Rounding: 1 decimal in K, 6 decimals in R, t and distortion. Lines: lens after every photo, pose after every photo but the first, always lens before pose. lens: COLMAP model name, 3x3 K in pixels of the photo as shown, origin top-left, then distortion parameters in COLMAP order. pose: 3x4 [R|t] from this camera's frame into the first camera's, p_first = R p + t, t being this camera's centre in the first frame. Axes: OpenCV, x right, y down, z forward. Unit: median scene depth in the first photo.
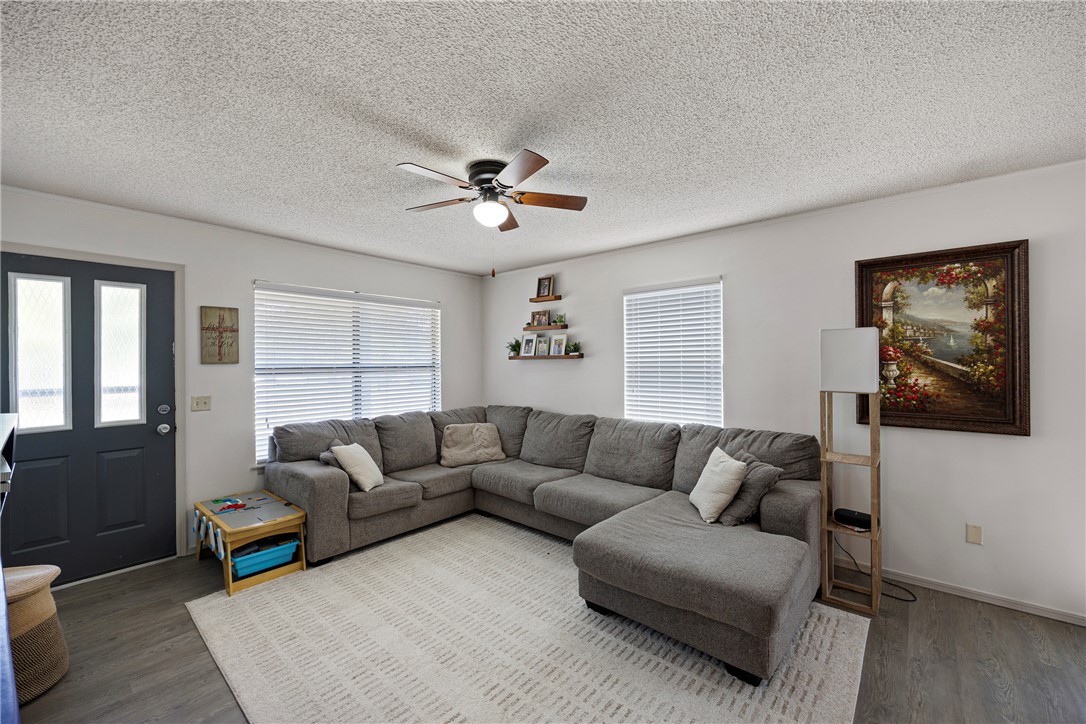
lens RADIAL K [[441.2, 0, 543.3], [0, 441.2, 359.0], [0, 0, 1]] dist [-0.004249, -0.000088]
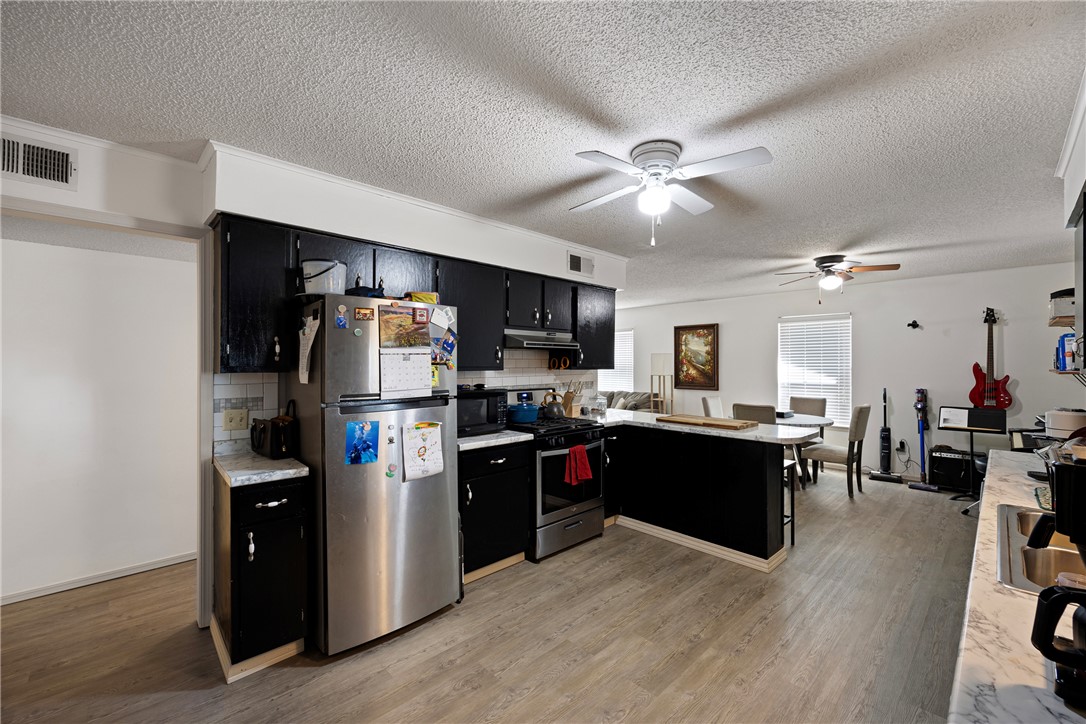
lens RADIAL K [[441.2, 0, 542.7], [0, 441.2, 362.3], [0, 0, 1]] dist [-0.004249, -0.000088]
pose [[0.995416, 0.005774, -0.095469, 0.166245], [-0.005393, 0.999976, 0.004247, -0.014183], [0.095491, -0.003713, 0.995423, -1.492437]]
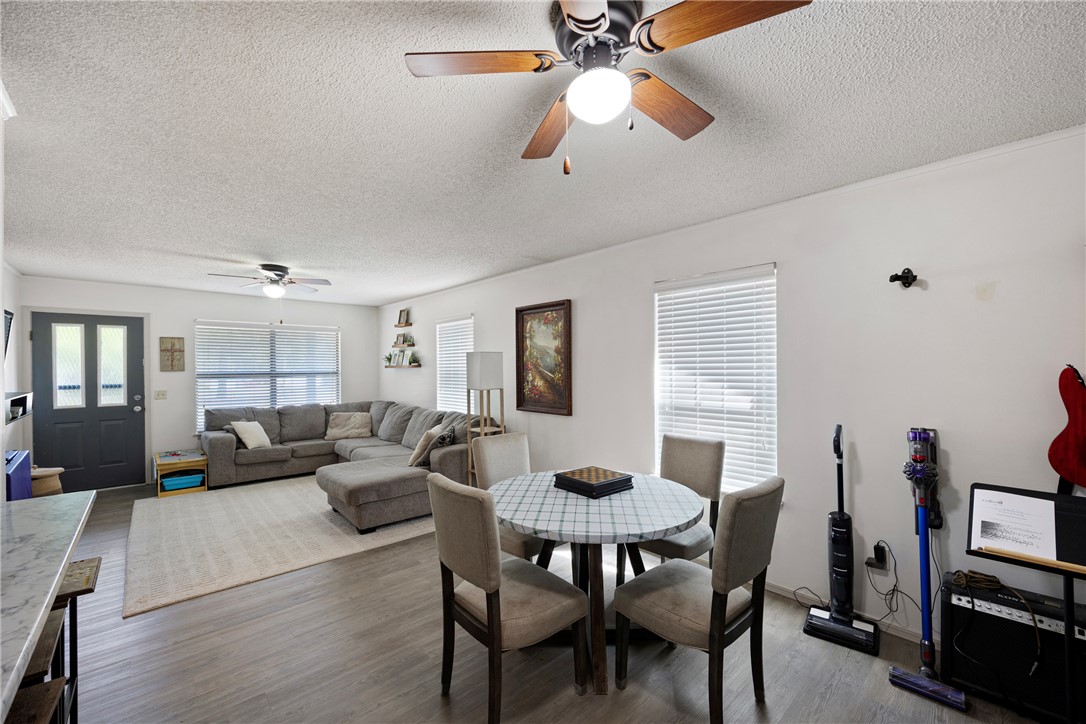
lens RADIAL K [[441.2, 0, 541.6], [0, 441.2, 367.1], [0, 0, 1]] dist [-0.004249, -0.000088]
pose [[0.993323, 0.000911, -0.115365, 0.878045], [-0.000031, 0.999971, 0.007631, -0.018181], [0.115368, -0.007577, 0.993294, -0.510061]]
